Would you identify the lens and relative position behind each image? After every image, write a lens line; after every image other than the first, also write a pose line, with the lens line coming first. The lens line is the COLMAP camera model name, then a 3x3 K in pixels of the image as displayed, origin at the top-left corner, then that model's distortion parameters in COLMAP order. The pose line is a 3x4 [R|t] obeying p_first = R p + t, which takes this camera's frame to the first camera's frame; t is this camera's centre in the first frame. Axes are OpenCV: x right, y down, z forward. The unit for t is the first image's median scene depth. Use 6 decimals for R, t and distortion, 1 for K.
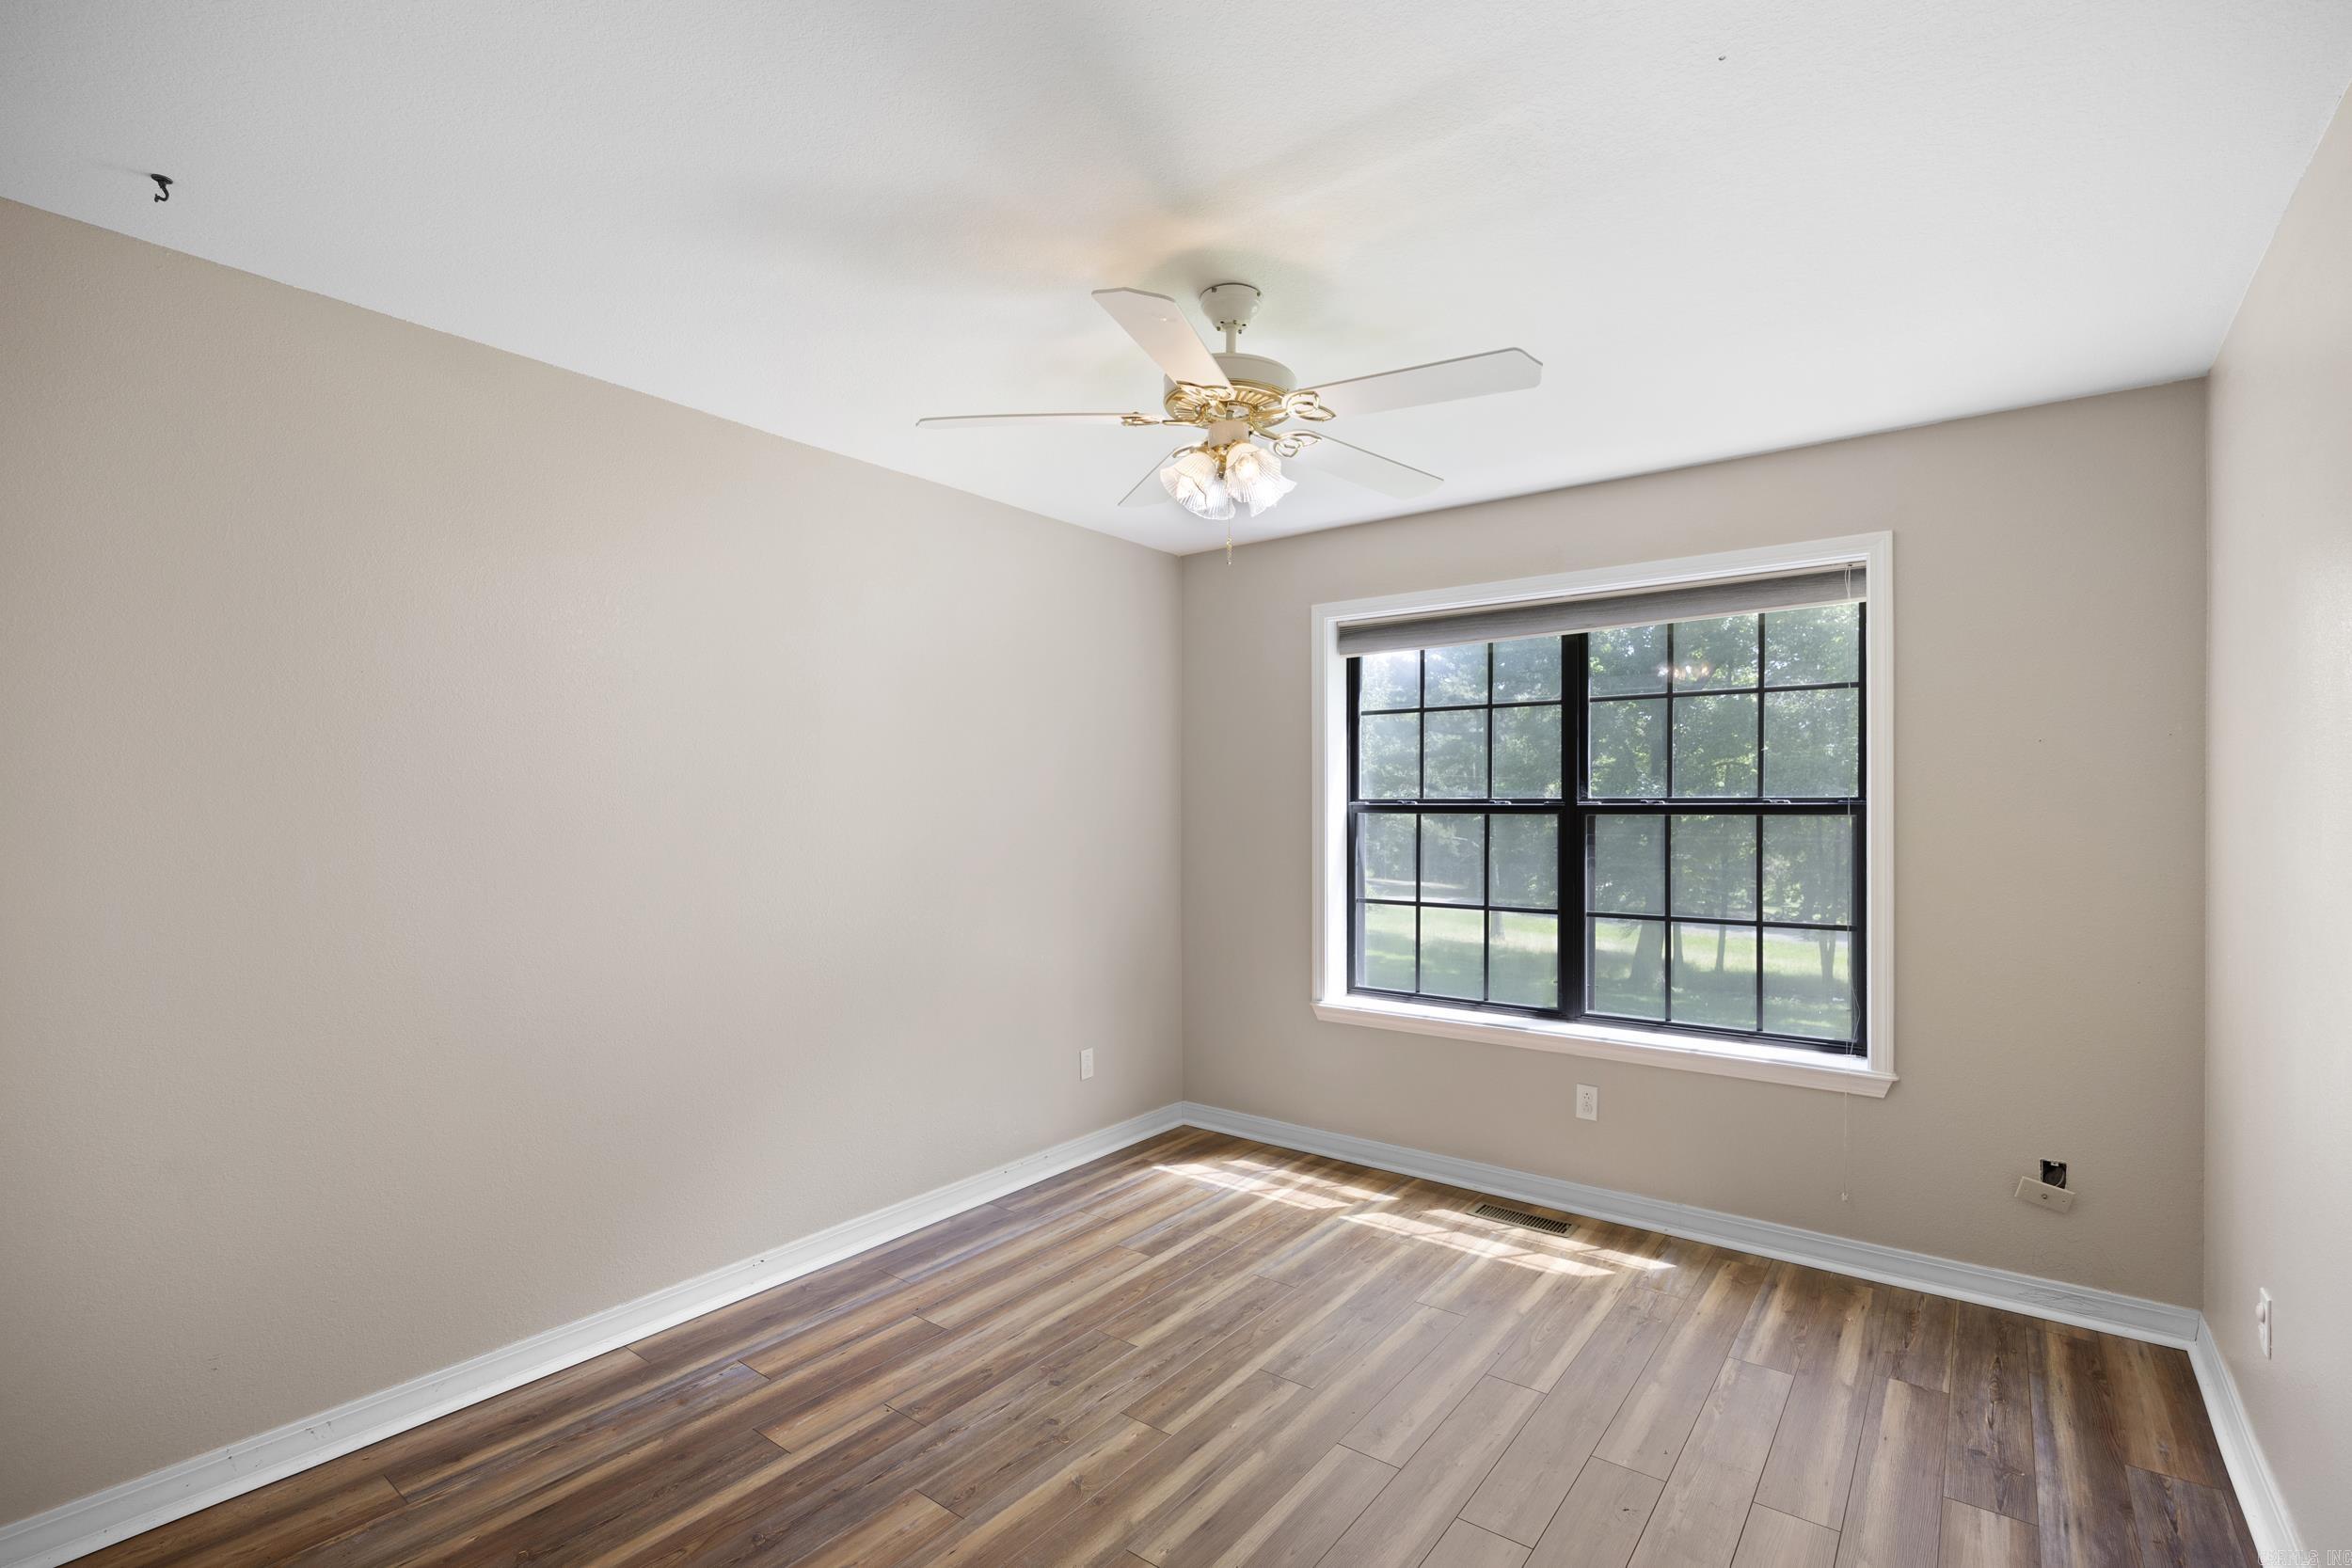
lens RADIAL K [[1071.7, 0, 1183.3], [0, 1071.7, 800.1], [0, 0, 1]] dist [-0.010327, 0.000849]
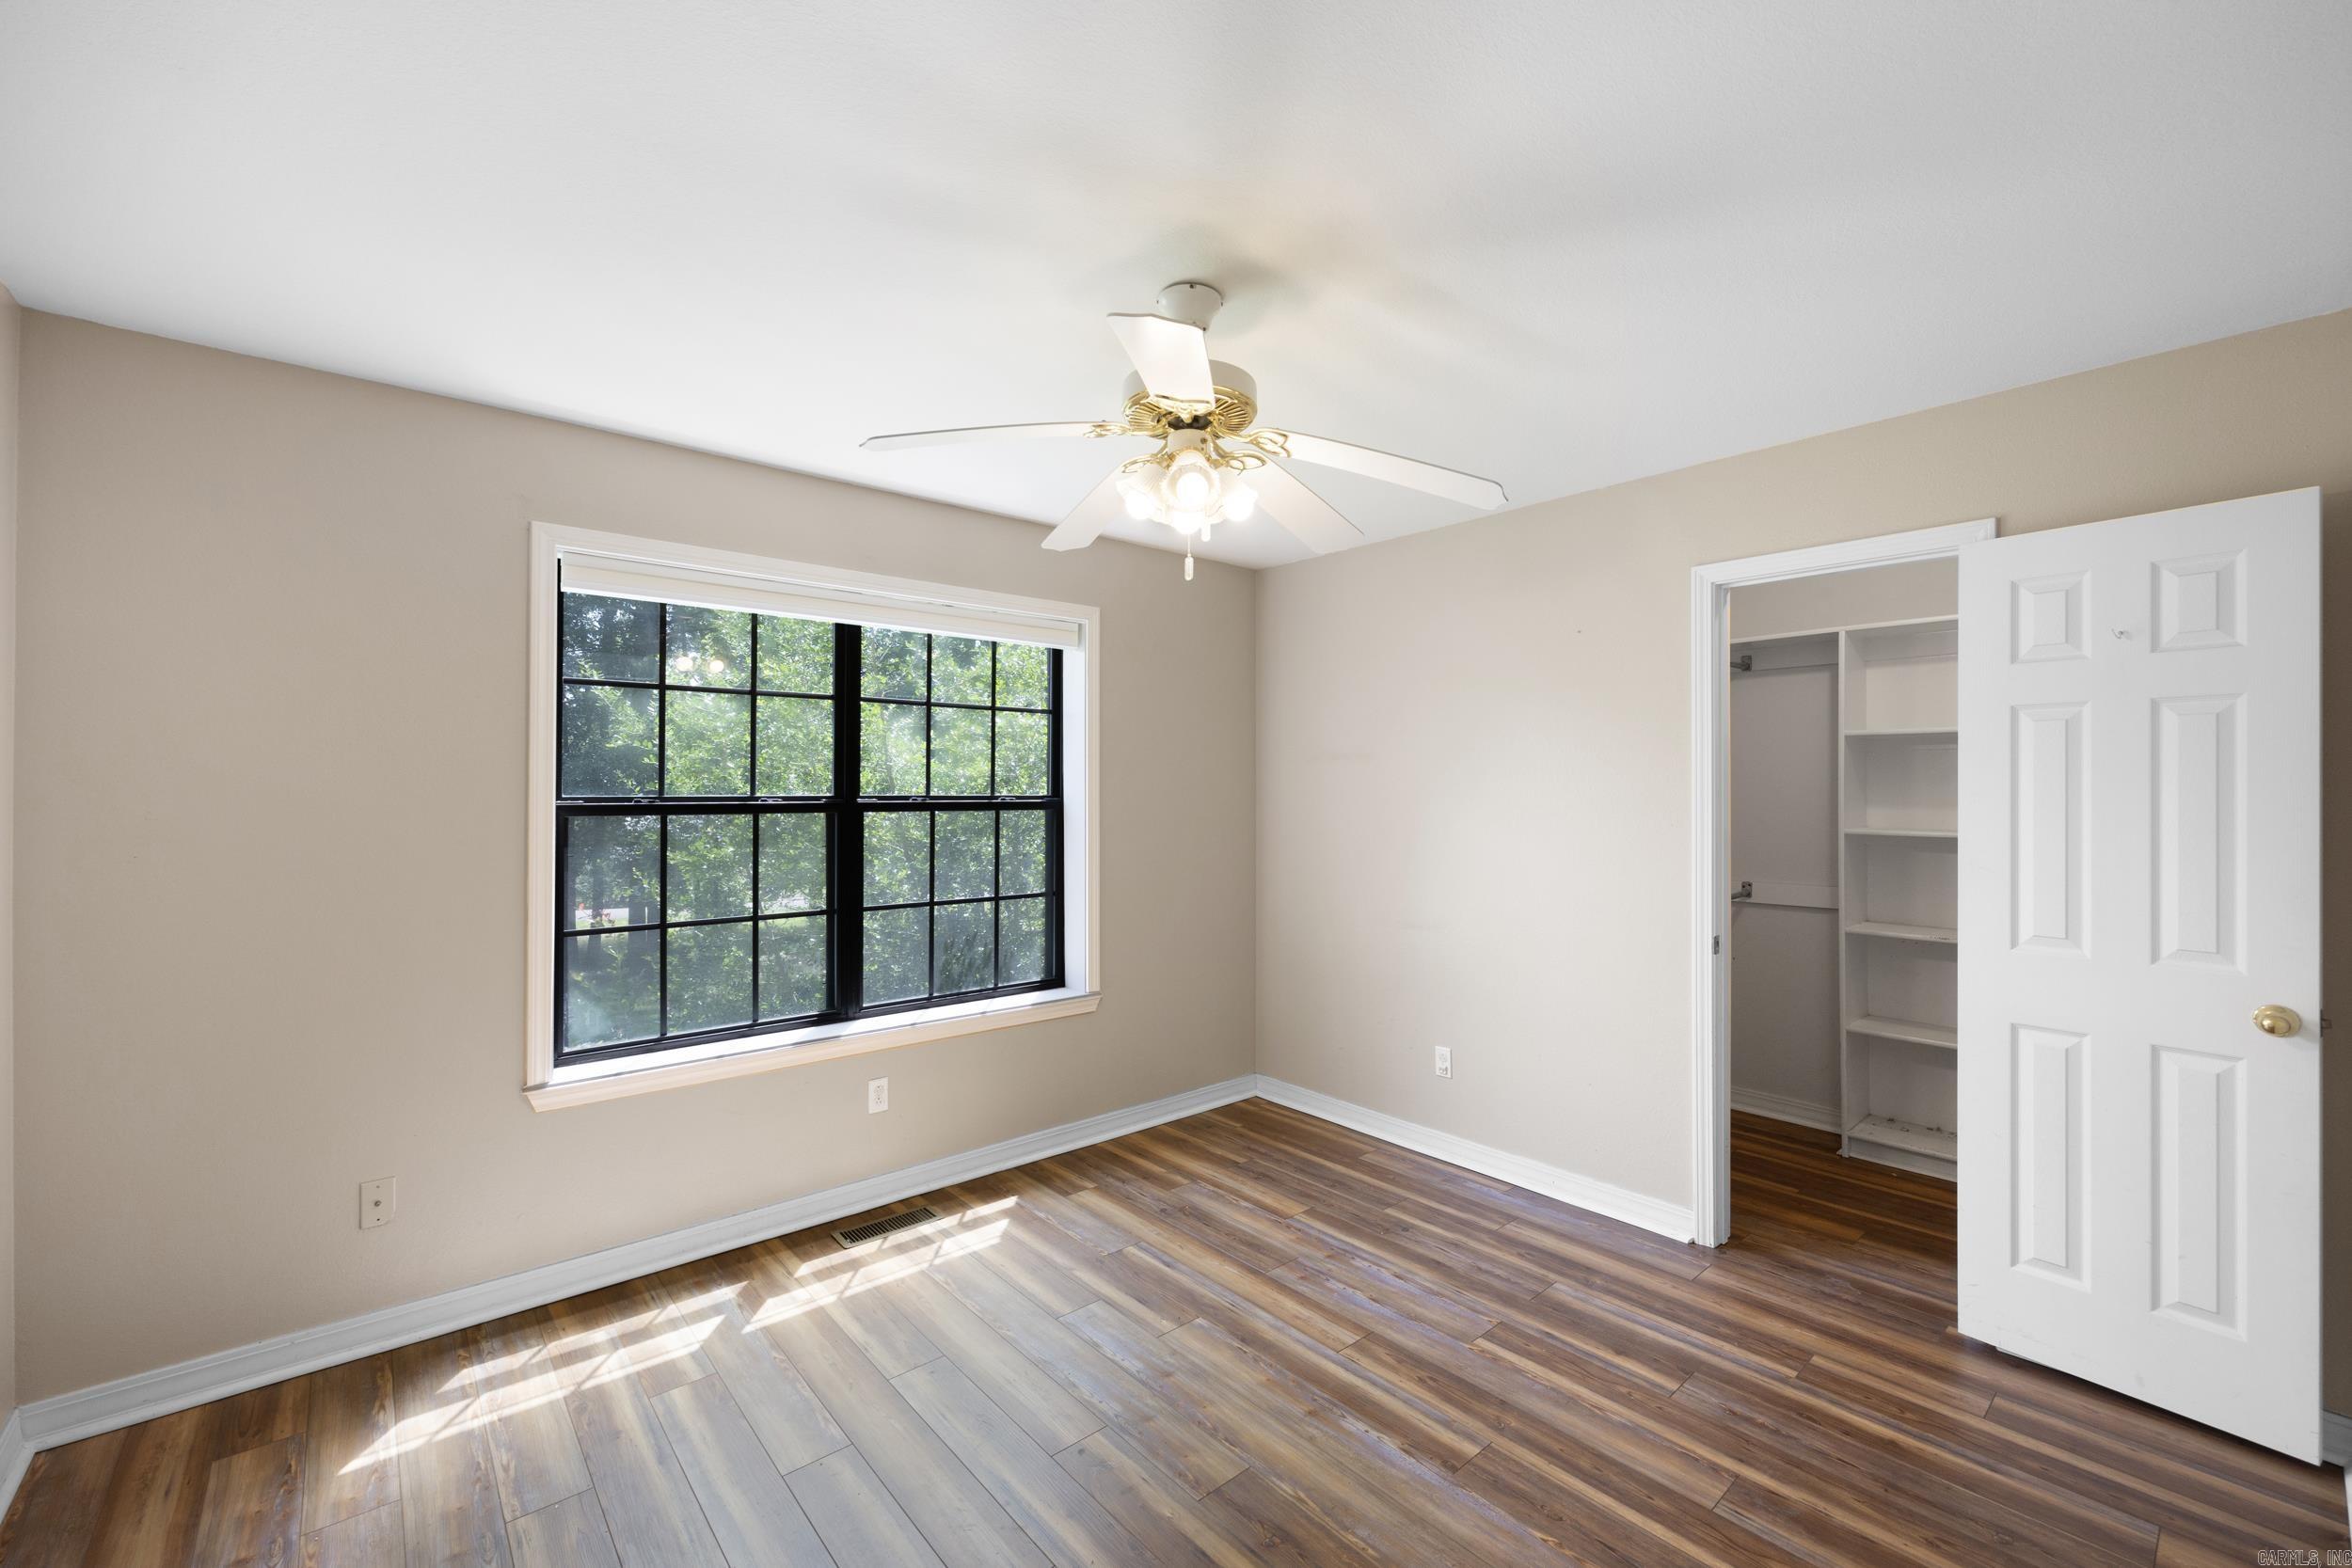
lens RADIAL K [[946.1, 0, 1182.3], [0, 946.1, 816.9], [0, 0, 1]] dist [0.002799, -0.000635]
pose [[0.205844, -0.017327, 0.978431, -0.424762], [0.002371, 0.999849, 0.017207, 0.003260], [-0.978582, -0.001222, 0.205854, 0.508960]]
